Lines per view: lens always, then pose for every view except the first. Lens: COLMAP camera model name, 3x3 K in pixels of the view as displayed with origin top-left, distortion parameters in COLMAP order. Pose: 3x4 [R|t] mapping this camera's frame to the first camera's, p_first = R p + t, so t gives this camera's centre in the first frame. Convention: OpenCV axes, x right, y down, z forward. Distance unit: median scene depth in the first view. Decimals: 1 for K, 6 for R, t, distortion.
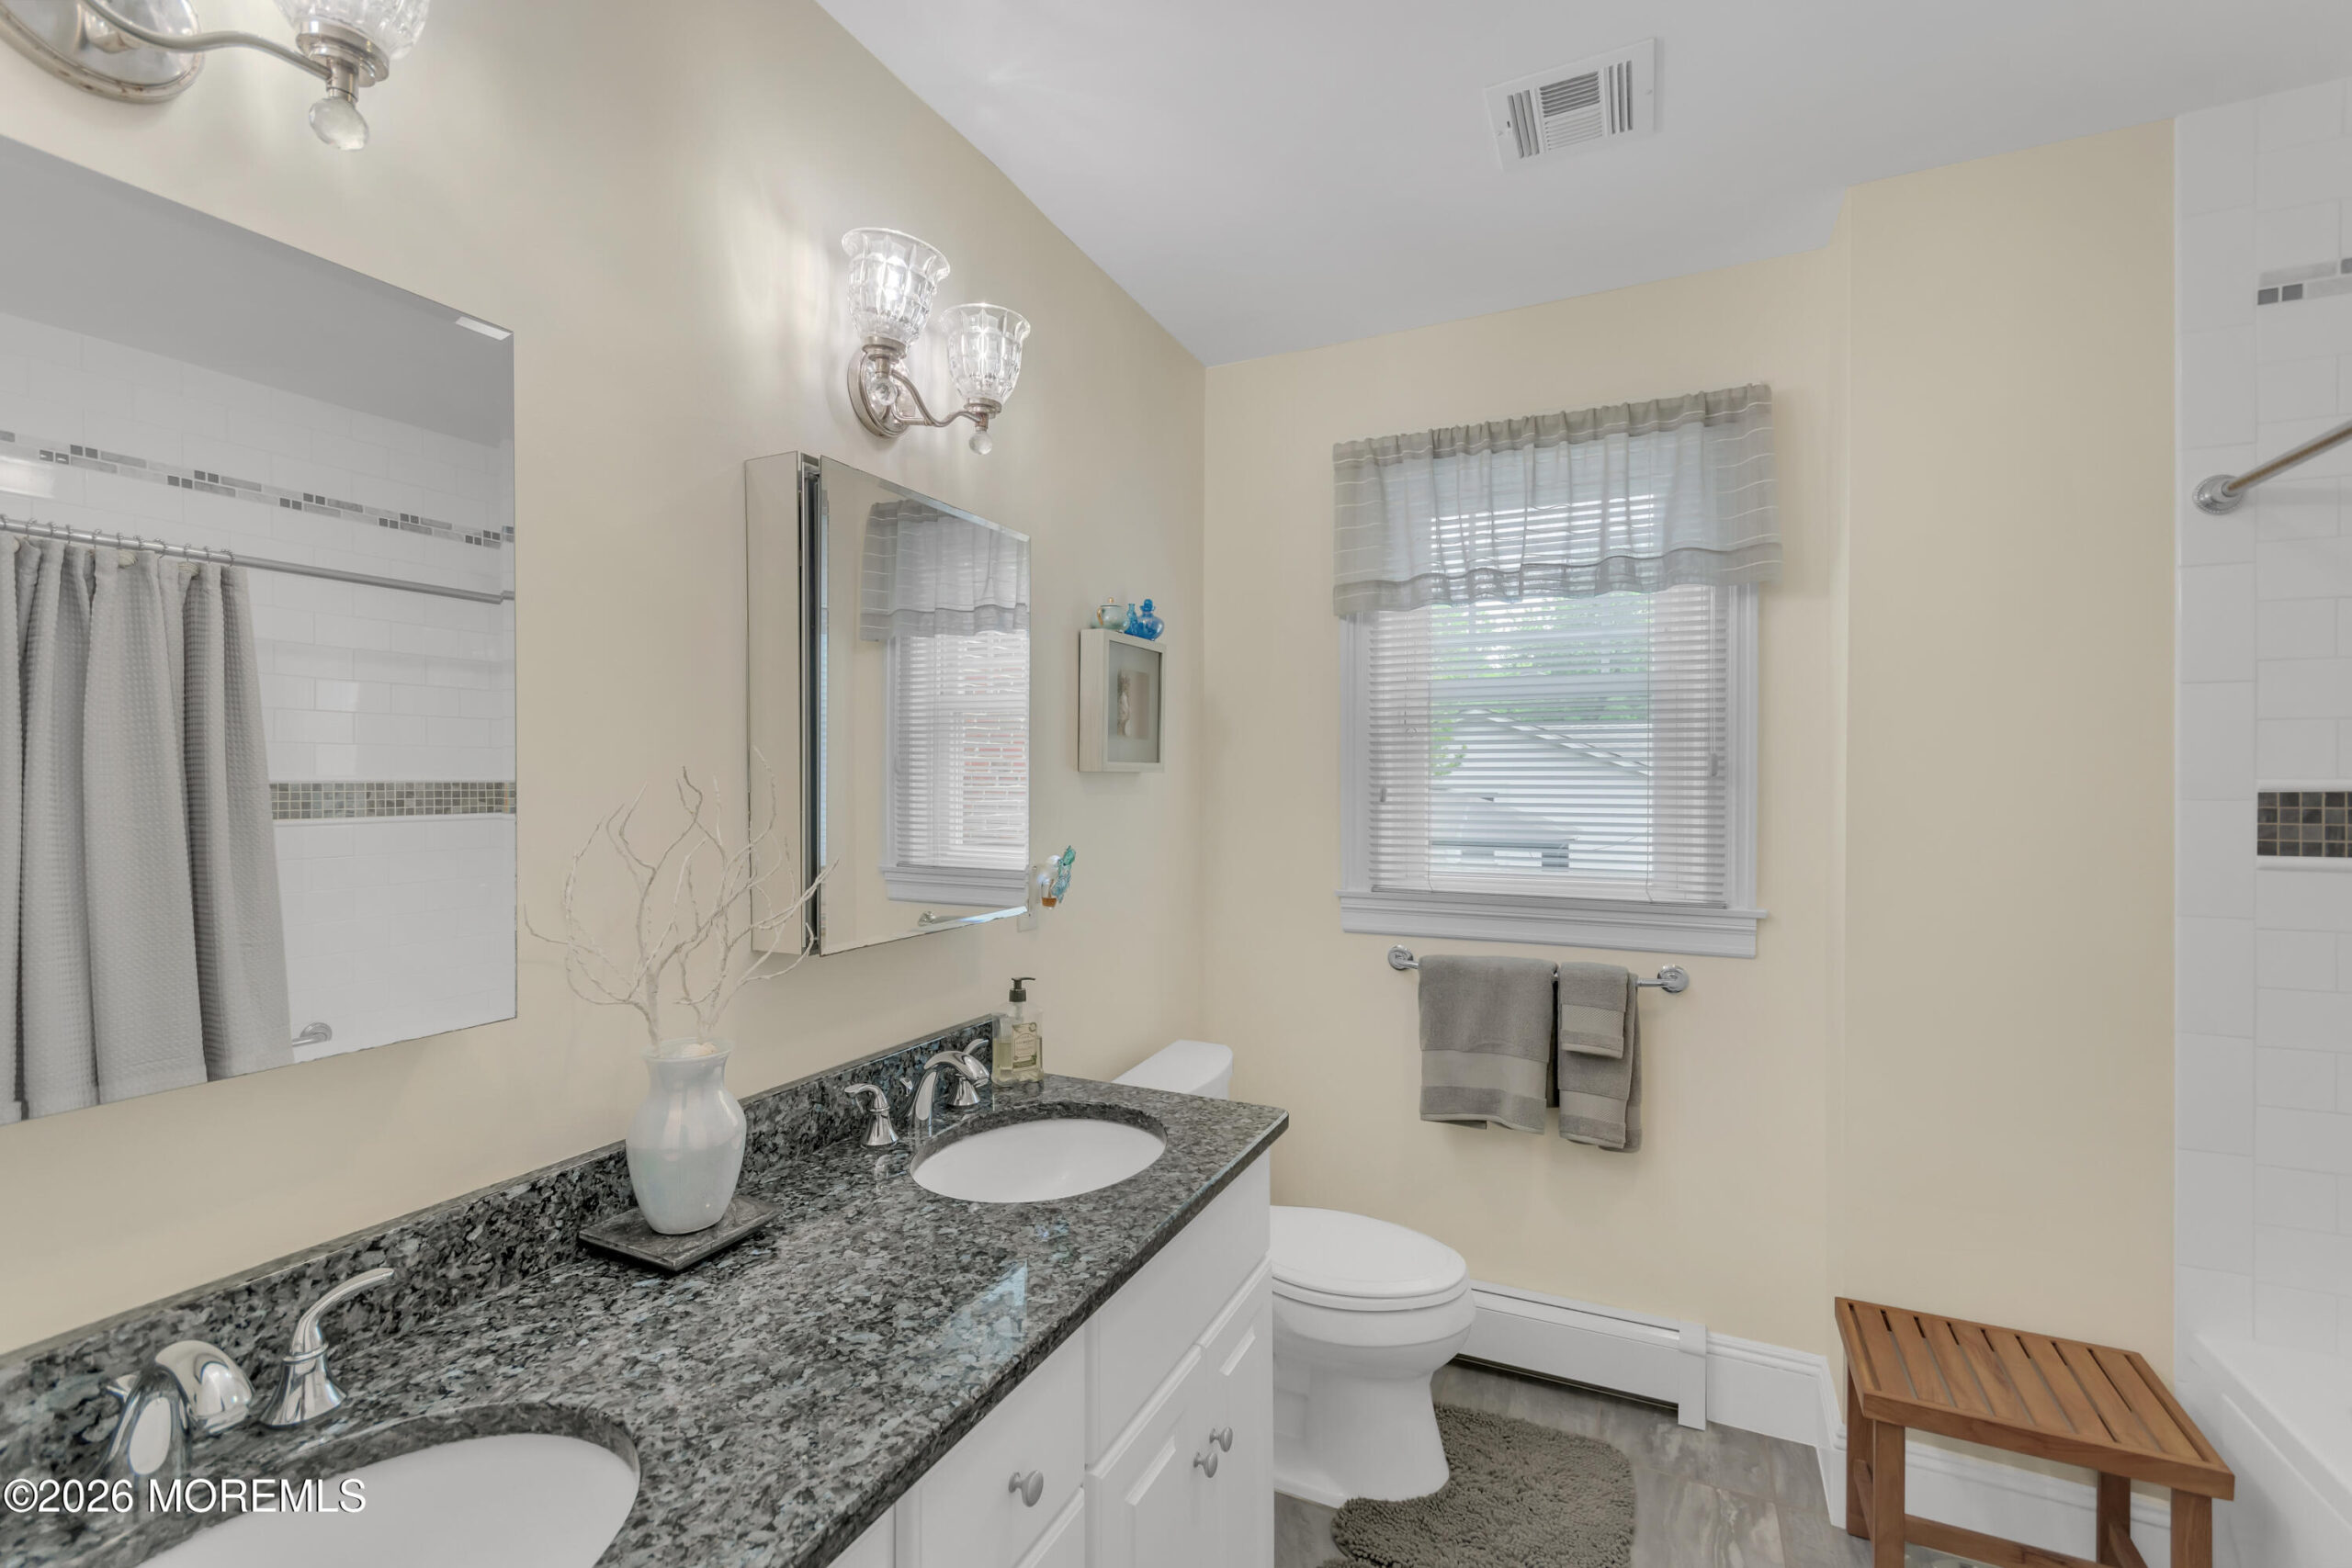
lens RADIAL K [[1050.9, 0, 1176.0], [0, 1050.9, 784.0], [0, 0, 1]] dist [0.002550, 0.000344]
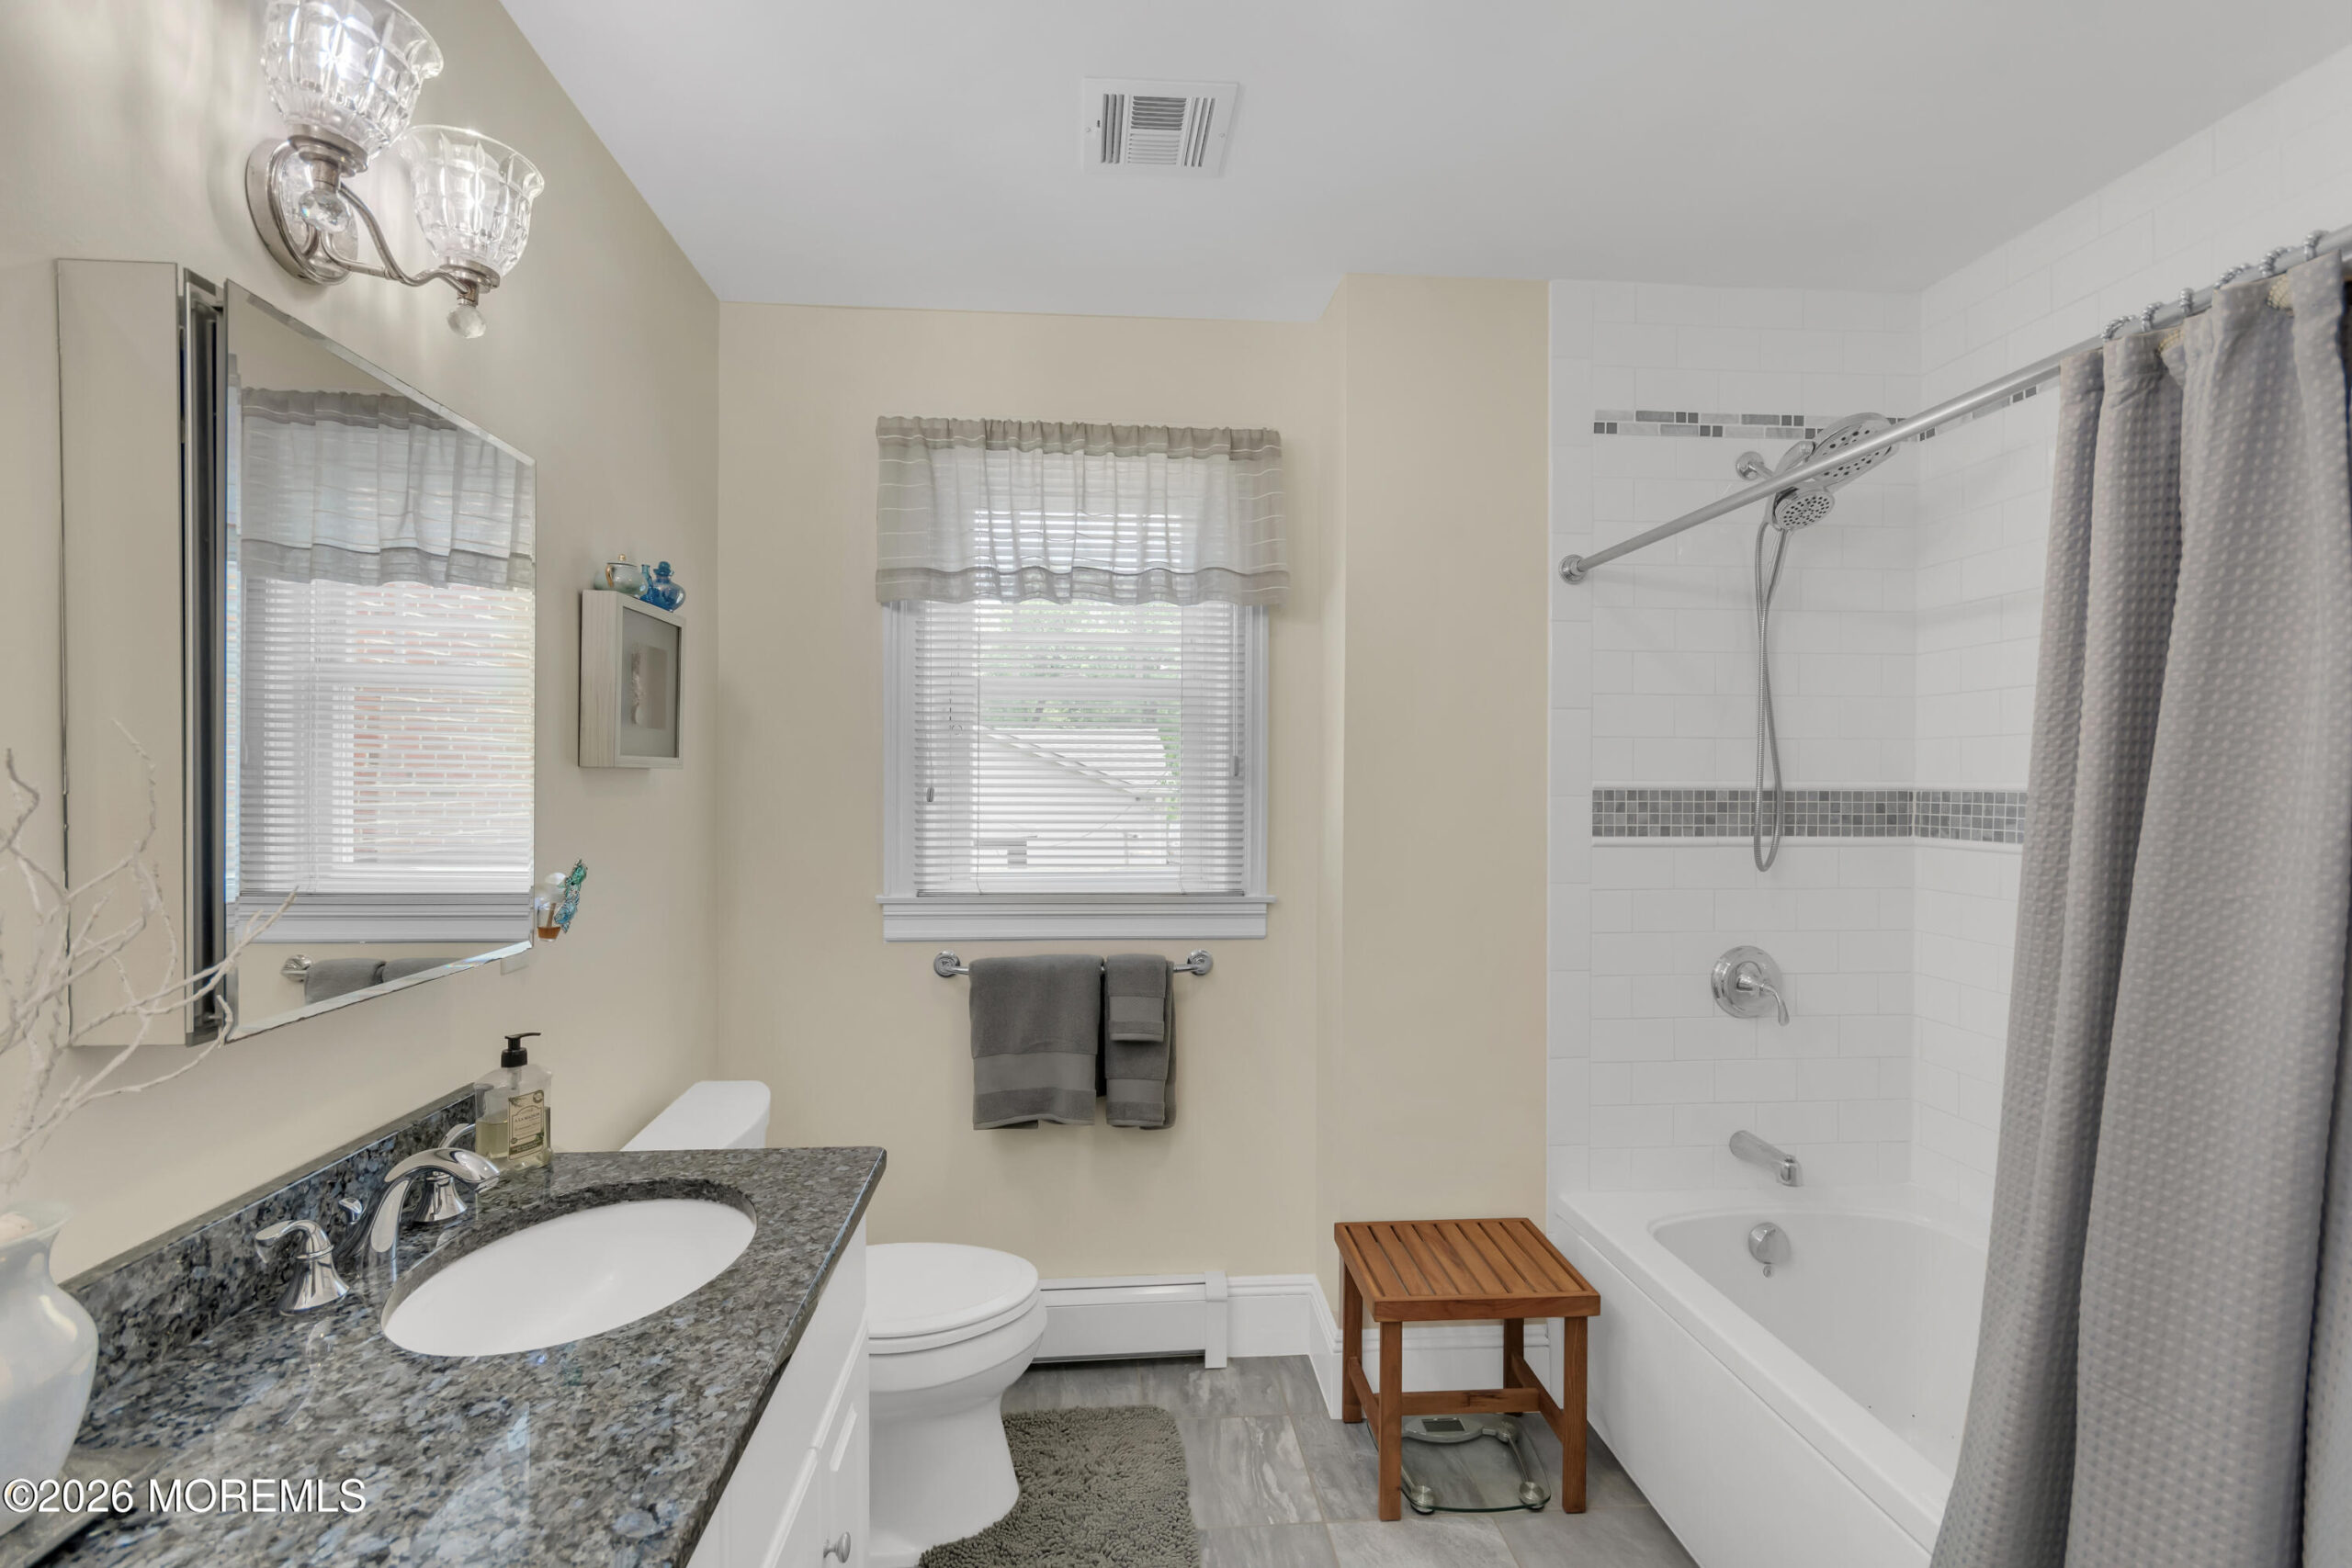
lens RADIAL K [[1035.4, 0, 1174.0], [0, 1035.4, 786.6], [0, 0, 1]] dist [0.001046, 0.001305]
pose [[0.865122, -0.000040, 0.501562, -0.096107], [-0.001270, 0.999997, 0.002271, 0.000981], [-0.501560, -0.002602, 0.865119, 0.091420]]
